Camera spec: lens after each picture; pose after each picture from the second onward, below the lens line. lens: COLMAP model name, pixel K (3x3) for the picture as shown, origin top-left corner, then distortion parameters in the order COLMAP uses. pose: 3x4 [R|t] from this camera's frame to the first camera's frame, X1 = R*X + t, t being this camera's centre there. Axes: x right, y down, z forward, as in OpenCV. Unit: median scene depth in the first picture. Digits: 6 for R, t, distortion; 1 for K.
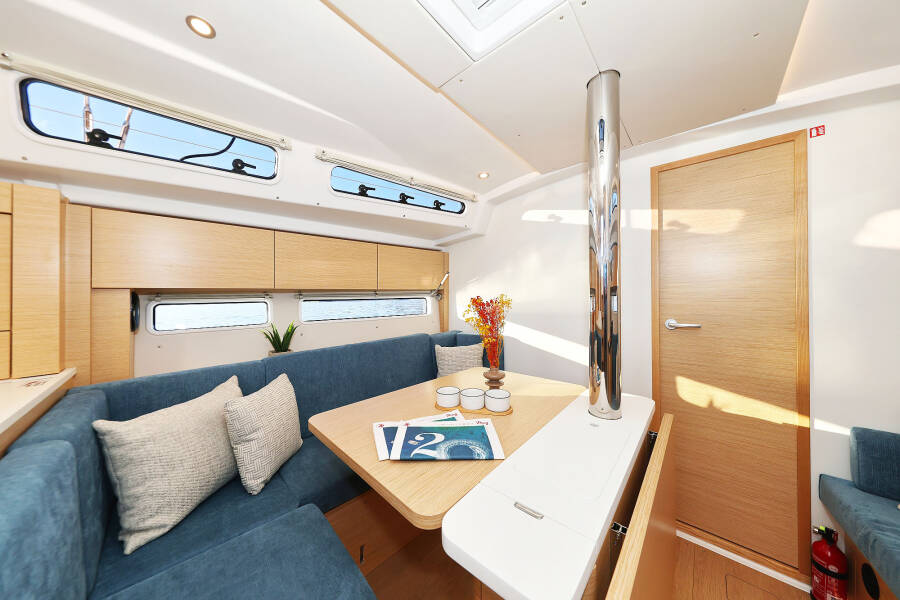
lens RADIAL K [[293.5, 0, 431.0], [0, 293.5, 290.0], [0, 0, 1]] dist [0.004572, 0.000049]
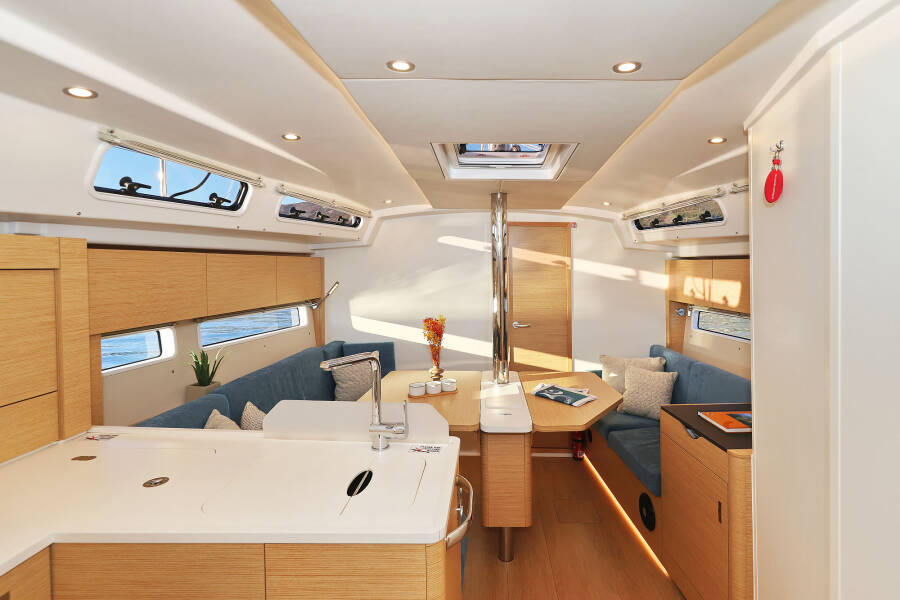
lens RADIAL K [[418.4, 0, 454.4], [0, 418.4, 274.4], [0, 0, 1]] dist [0.002584, 0.000320]
pose [[0.791402, -0.002730, 0.611291, -0.968055], [-0.001651, 0.999977, 0.006603, -0.198886], [-0.611294, -0.006234, 0.791379, -0.676865]]
